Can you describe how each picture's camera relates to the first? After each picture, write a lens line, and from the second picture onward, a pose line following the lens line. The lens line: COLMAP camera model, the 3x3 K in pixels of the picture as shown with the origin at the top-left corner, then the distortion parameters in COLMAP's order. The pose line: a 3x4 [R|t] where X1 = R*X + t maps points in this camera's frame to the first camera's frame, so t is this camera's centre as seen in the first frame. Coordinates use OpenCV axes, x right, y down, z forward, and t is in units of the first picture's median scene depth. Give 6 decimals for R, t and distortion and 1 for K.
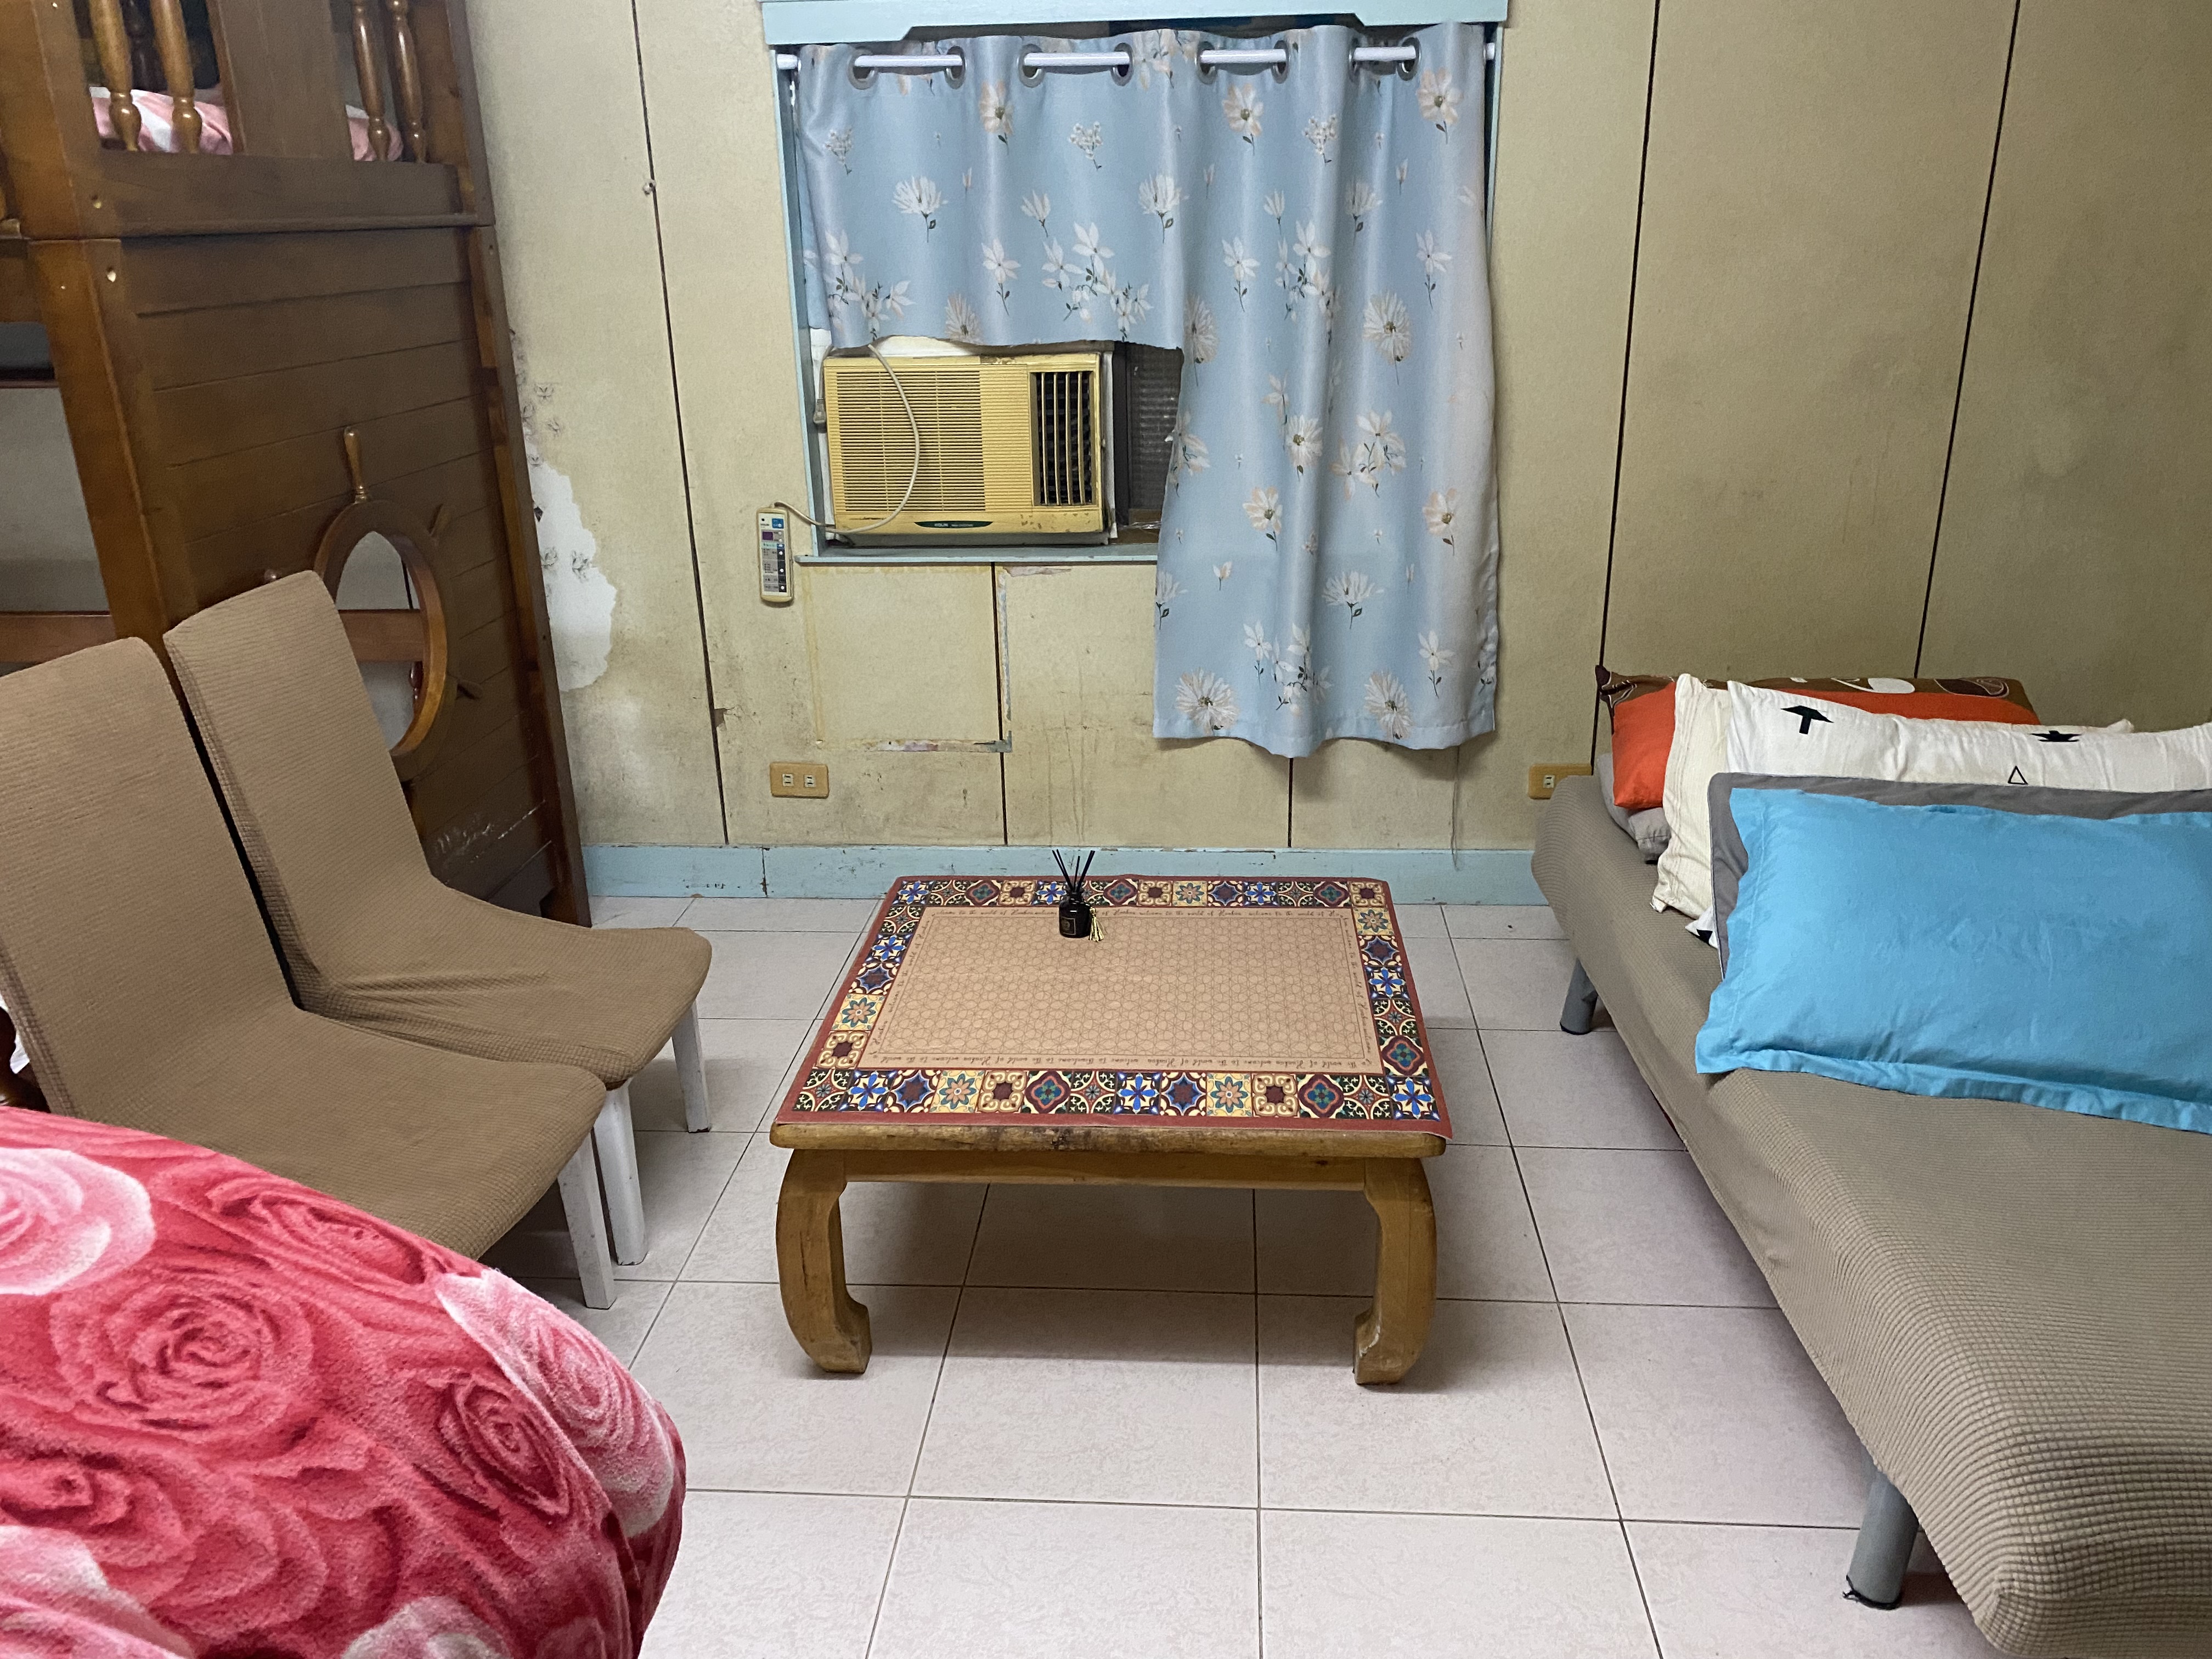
lens RADIAL K [[1697.7, 0, 1106.0], [0, 1697.7, 829.5], [0, 0, 1]] dist [0.077130, -0.080750]
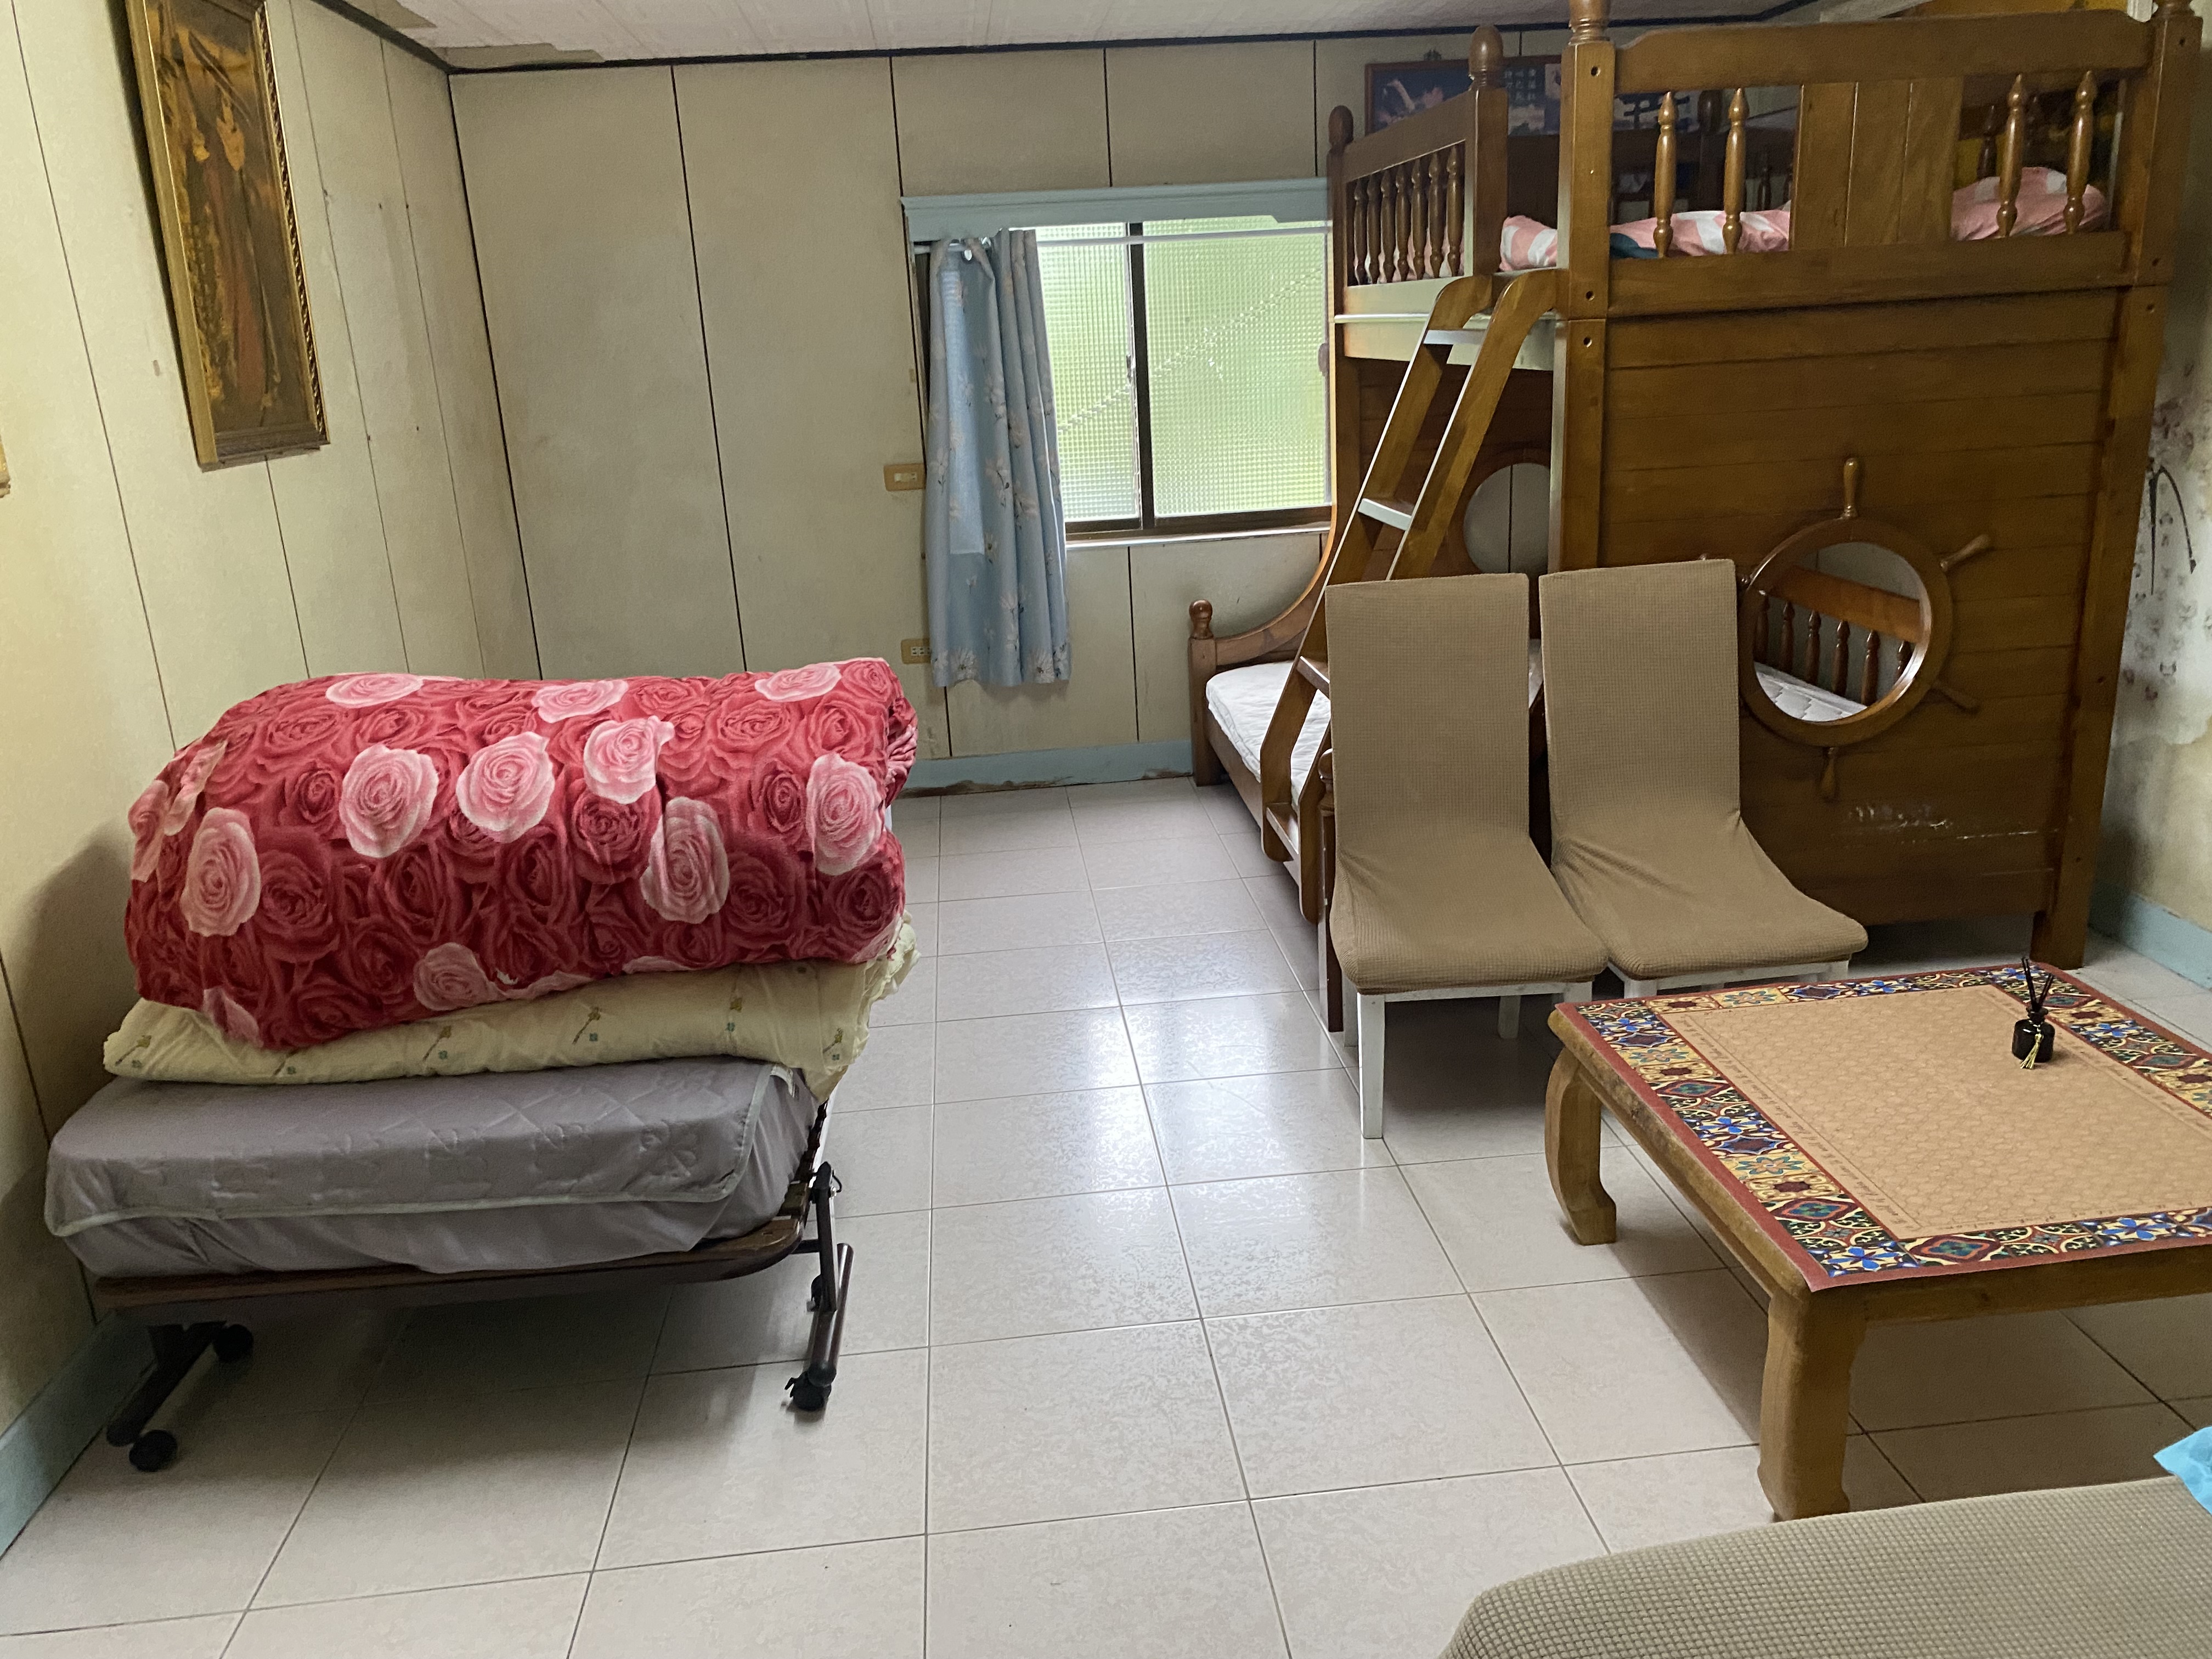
lens RADIAL K [[1697.7, 0, 1106.0], [0, 1697.7, 829.5], [0, 0, 1]] dist [0.077130, -0.080750]
pose [[0.160260, 0.293640, -0.942387, 0.899629], [-0.292333, 0.926015, 0.238825, -0.156001], [0.942793, 0.237216, 0.234244, 0.332144]]
